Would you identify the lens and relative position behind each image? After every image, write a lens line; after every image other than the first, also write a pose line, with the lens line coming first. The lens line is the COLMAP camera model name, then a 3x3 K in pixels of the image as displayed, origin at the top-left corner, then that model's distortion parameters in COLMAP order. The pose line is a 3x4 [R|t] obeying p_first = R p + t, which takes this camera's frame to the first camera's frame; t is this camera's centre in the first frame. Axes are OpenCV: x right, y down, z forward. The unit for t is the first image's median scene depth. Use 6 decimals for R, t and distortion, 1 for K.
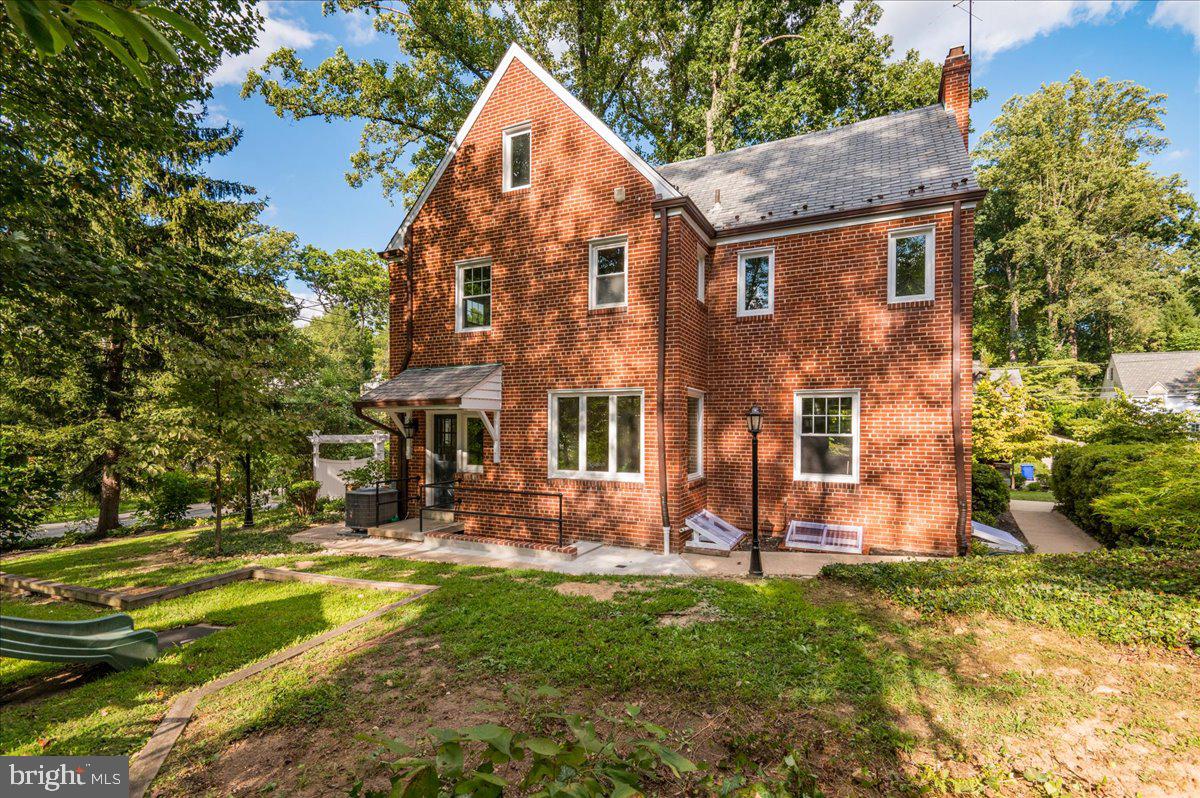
lens RADIAL K [[570.8, 0, 623.8], [0, 570.8, 432.5], [0, 0, 1]] dist [0.024368, -0.024570]
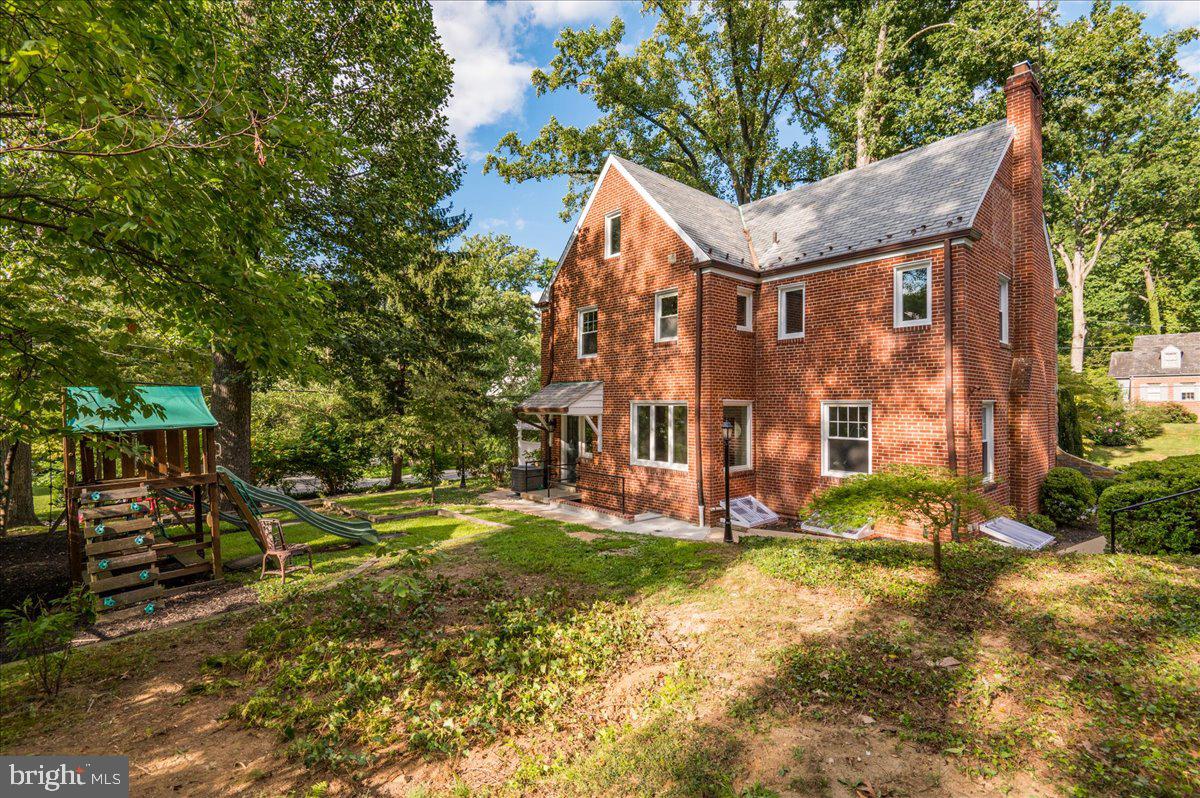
lens RADIAL K [[559.6, 0, 595.8], [0, 559.6, 401.7], [0, 0, 1]] dist [-0.001253, -0.009664]
pose [[0.910314, -0.003468, -0.413904, 0.350154], [-0.004147, 0.999838, -0.017499, -0.048233], [0.413898, 0.017646, 0.910152, -0.261563]]
